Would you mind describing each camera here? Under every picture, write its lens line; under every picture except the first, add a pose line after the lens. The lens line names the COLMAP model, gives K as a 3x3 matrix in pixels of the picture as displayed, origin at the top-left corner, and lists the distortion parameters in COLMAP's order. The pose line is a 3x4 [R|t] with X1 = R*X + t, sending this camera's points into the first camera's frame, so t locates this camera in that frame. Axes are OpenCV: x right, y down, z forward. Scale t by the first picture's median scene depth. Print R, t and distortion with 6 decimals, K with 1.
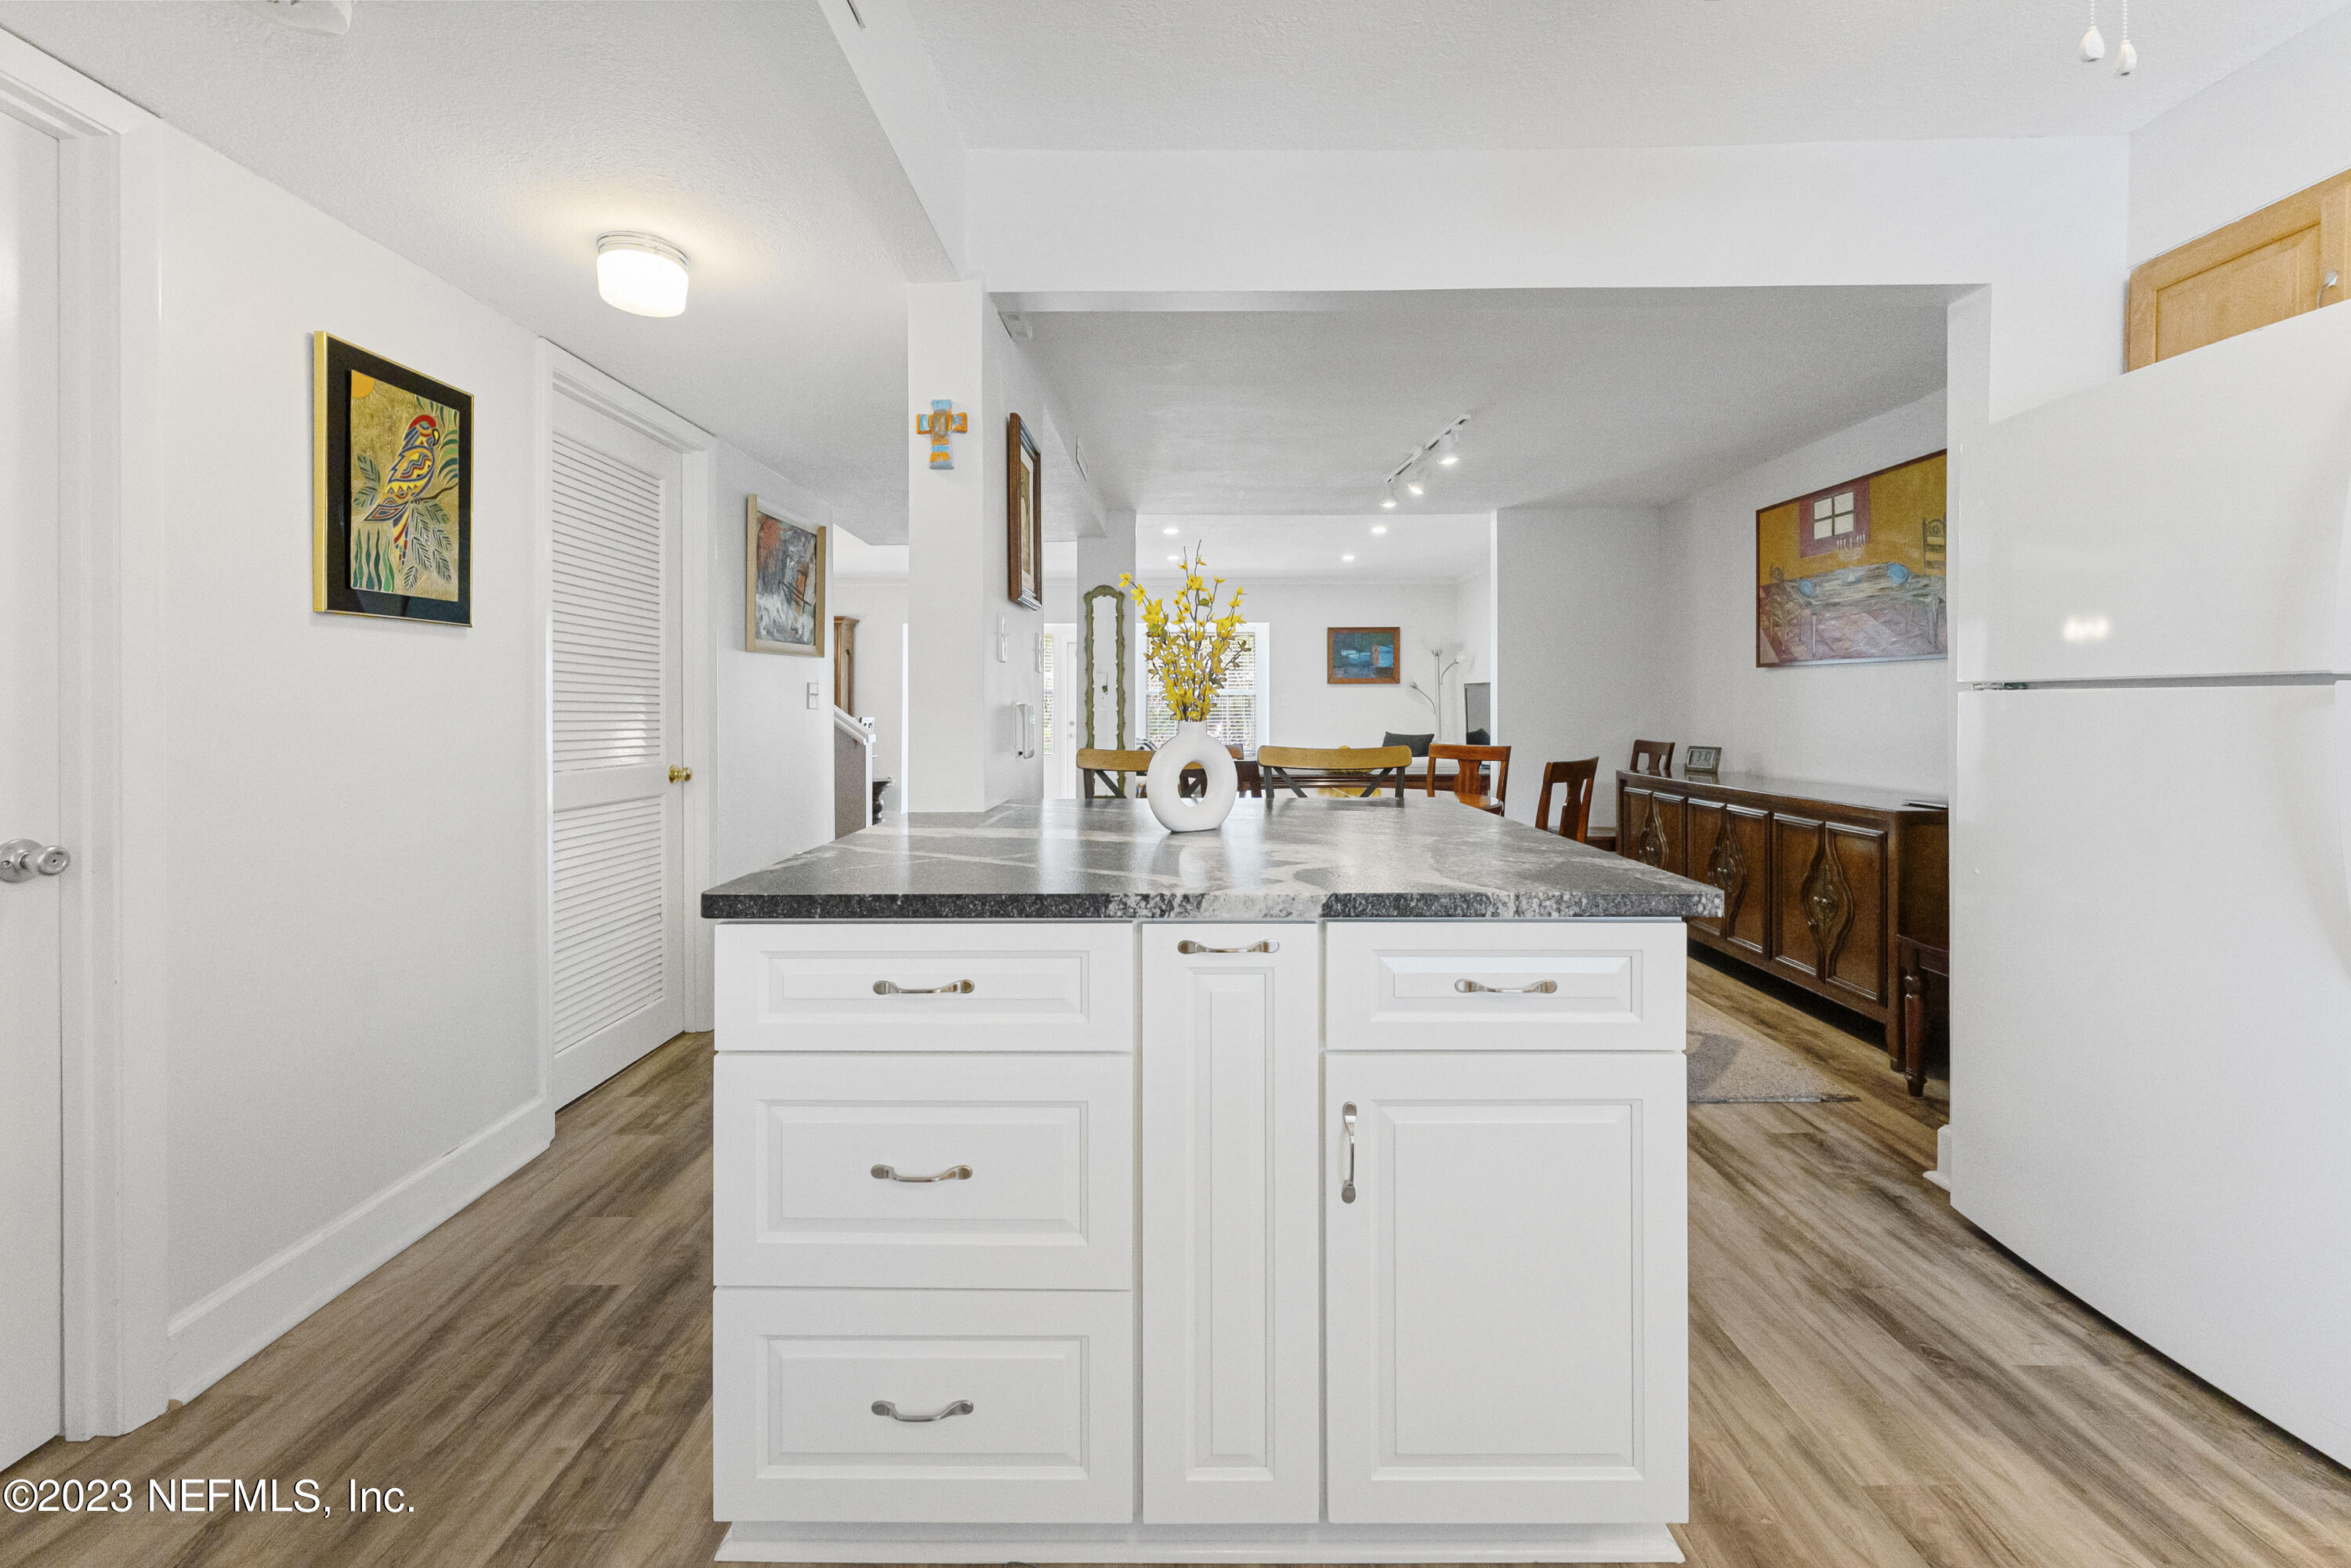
lens RADIAL K [[960.6, 0, 1150.0], [0, 960.6, 704.6], [0, 0, 1]] dist [0.001218, -0.001934]
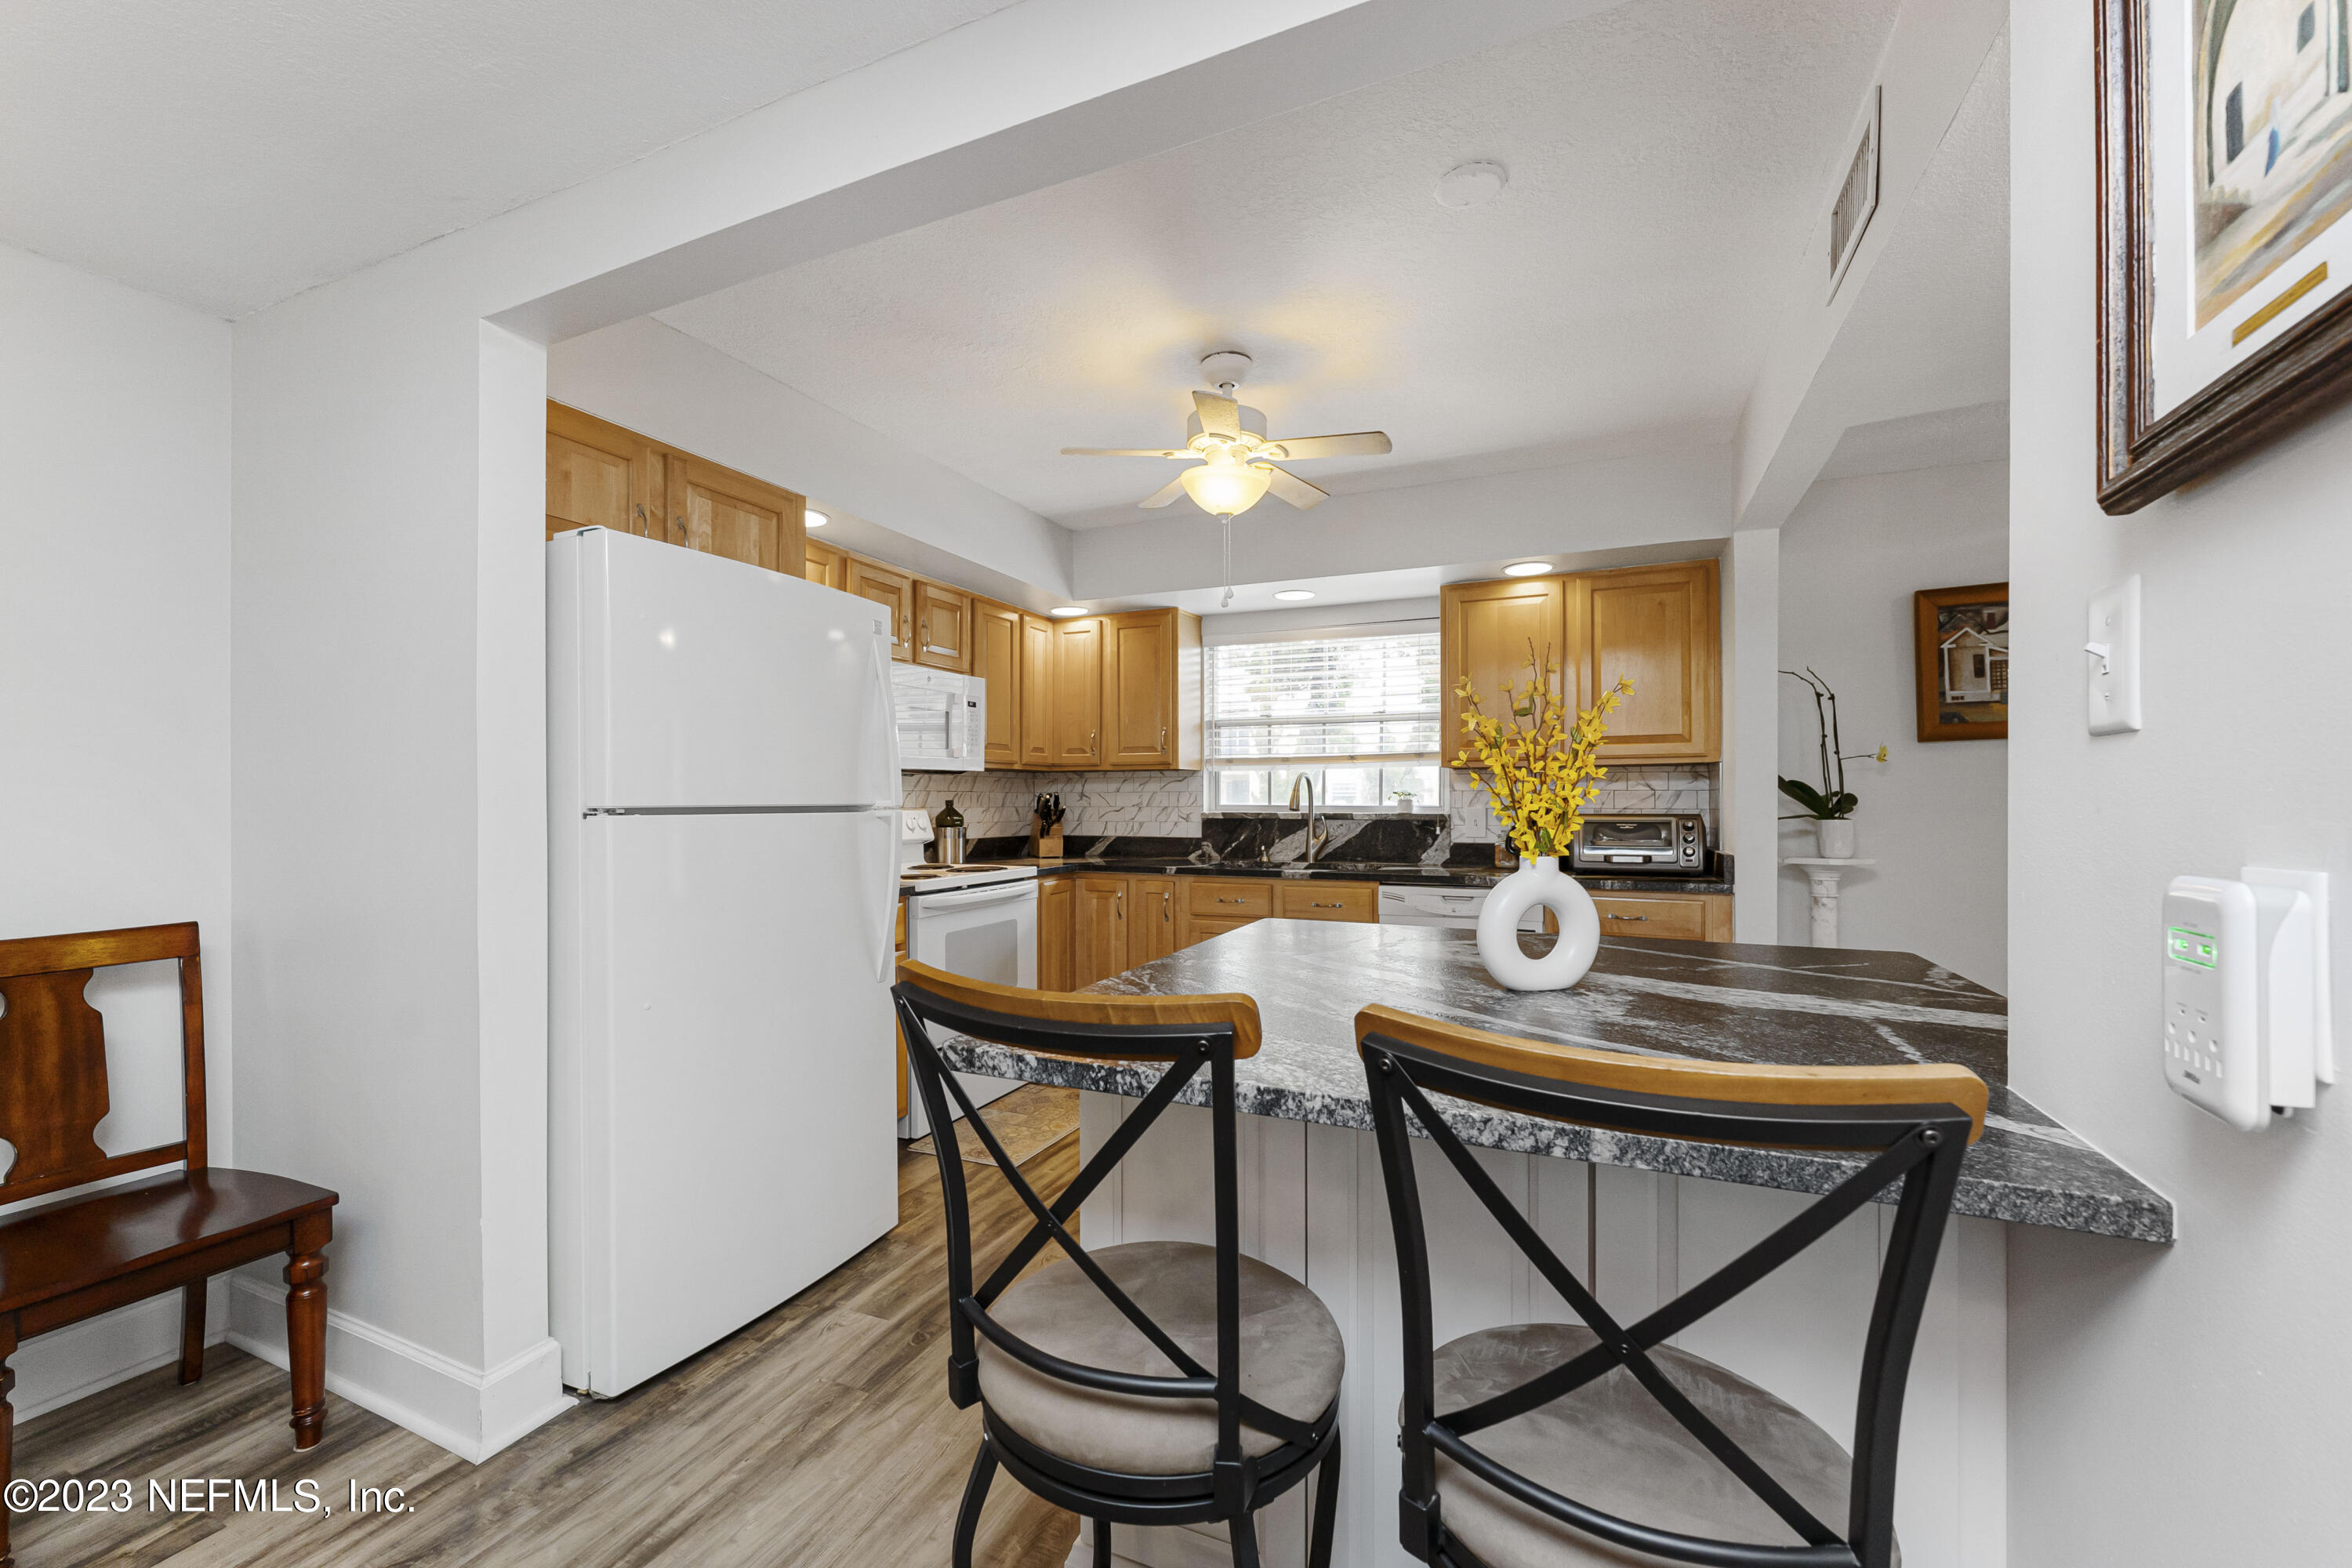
lens RADIAL K [[961.0, 0, 1203.7], [0, 961.0, 784.7], [0, 0, 1]] dist [0.001218, -0.001934]
pose [[-0.937764, 0.011733, 0.347076, 0.008040], [0.005723, 0.999815, -0.018338, -0.019789], [-0.347227, -0.015210, -0.937658, 1.324875]]
